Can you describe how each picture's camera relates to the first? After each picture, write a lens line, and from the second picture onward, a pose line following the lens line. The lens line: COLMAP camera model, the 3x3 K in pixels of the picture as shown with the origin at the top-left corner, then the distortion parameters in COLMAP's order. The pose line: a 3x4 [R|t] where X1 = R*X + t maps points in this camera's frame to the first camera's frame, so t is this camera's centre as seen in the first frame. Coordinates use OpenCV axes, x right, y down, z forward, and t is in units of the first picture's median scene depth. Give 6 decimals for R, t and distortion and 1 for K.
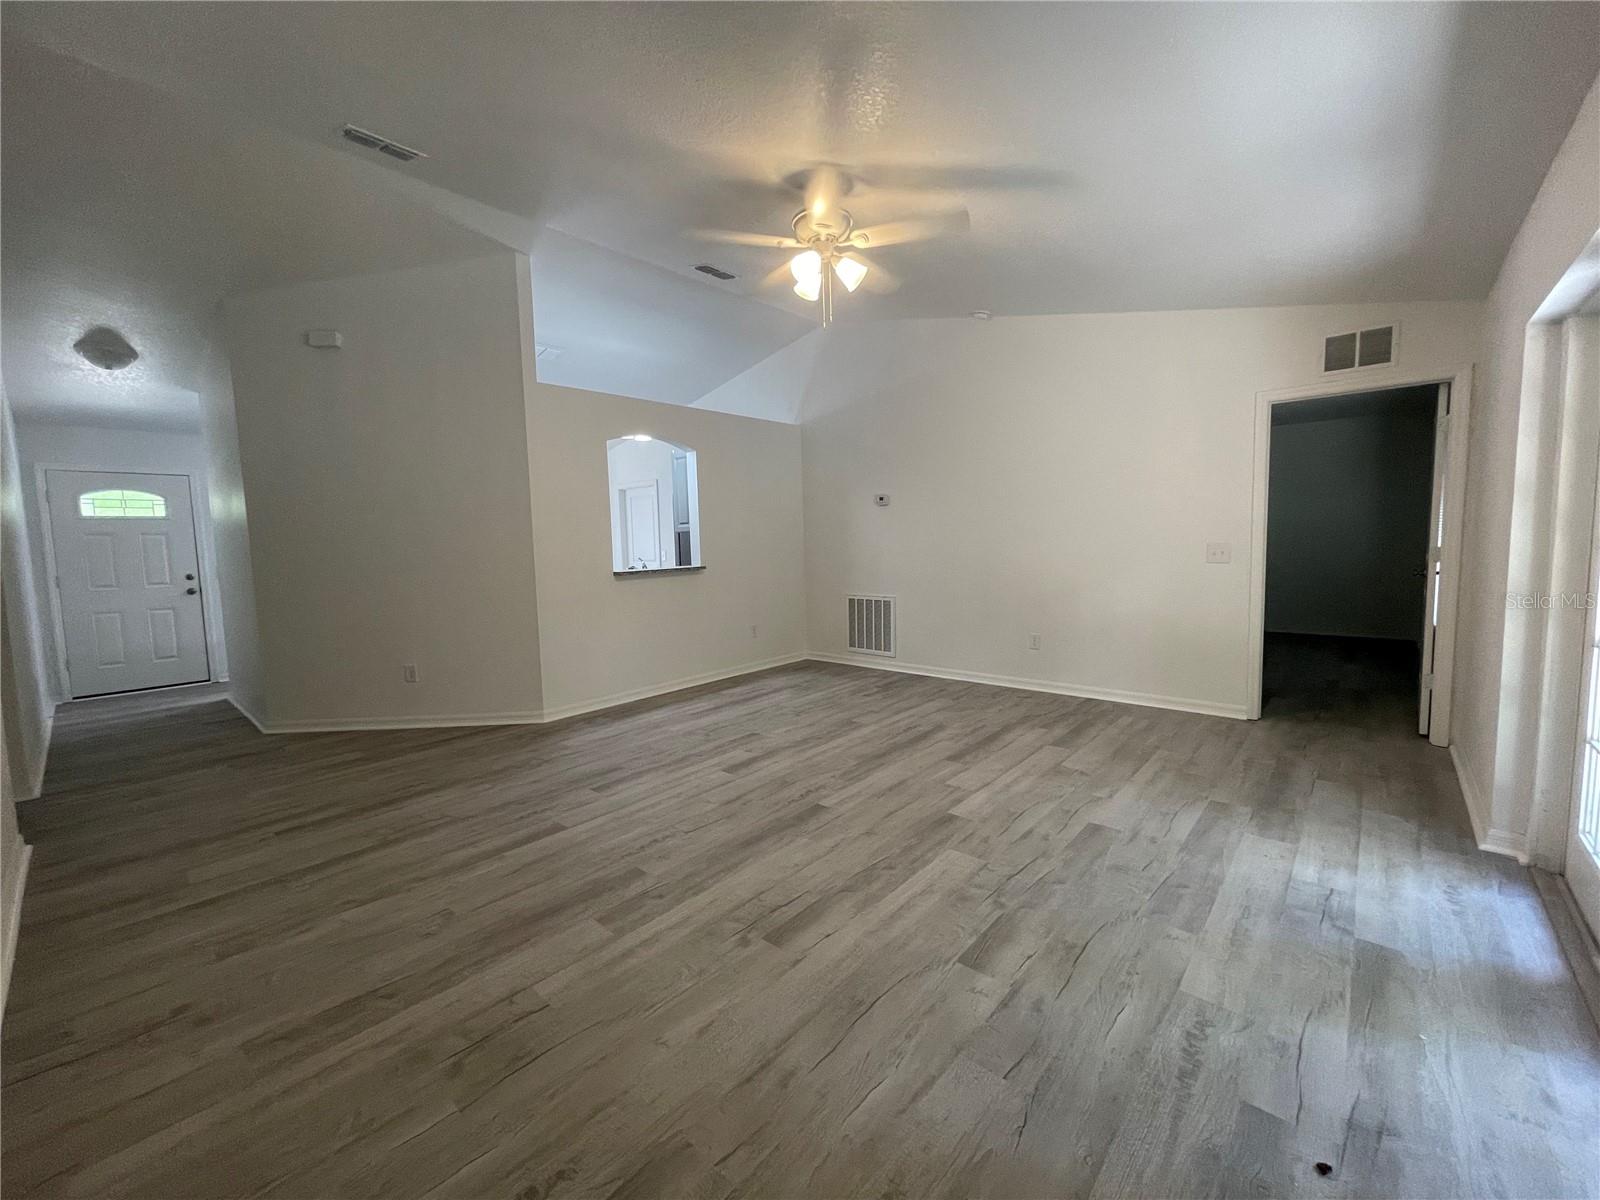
lens RADIAL K [[645.2, 0, 790.3], [0, 645.2, 596.3], [0, 0, 1]] dist [-0.010289, -0.000155]
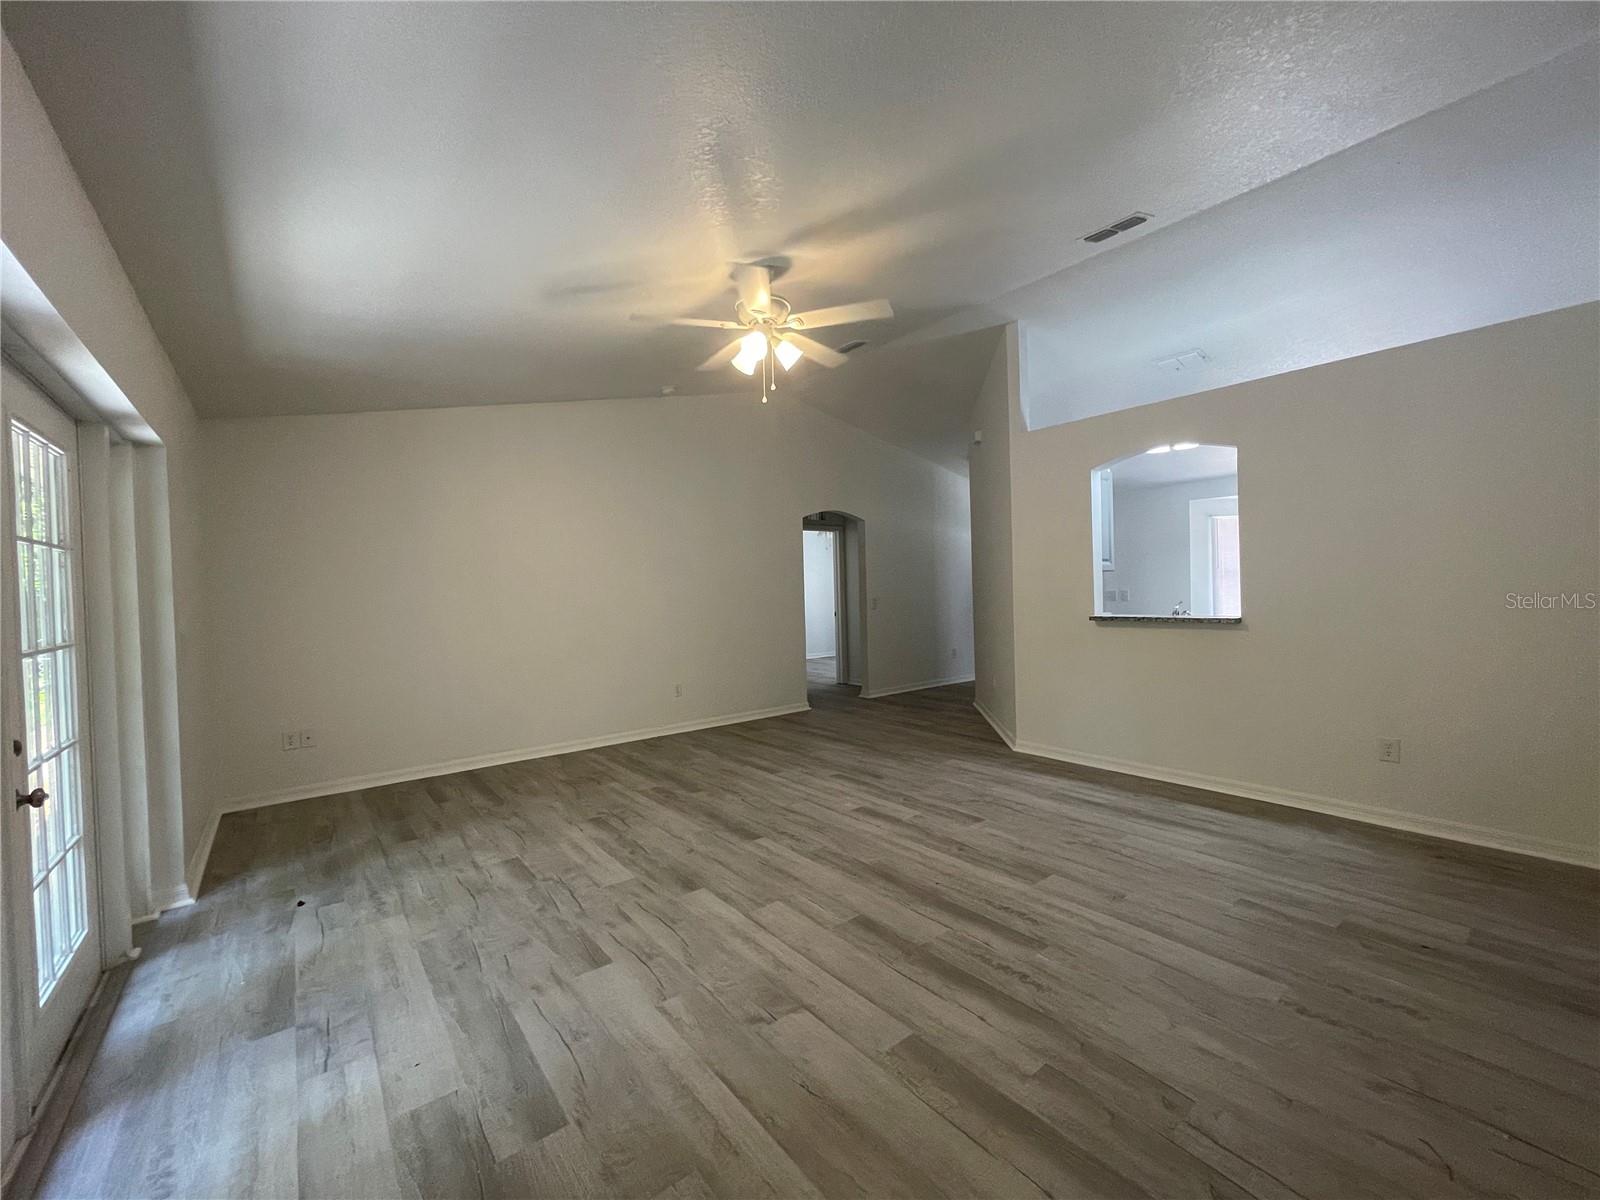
lens RADIAL K [[645.2, 0, 790.3], [0, 645.2, 596.3], [0, 0, 1]] dist [-0.010289, -0.000155]
pose [[-0.170053, 0.045456, -0.984386, 1.135131], [-0.058380, 0.996716, 0.056110, -0.153561], [0.983704, 0.067011, -0.166841, 1.254180]]
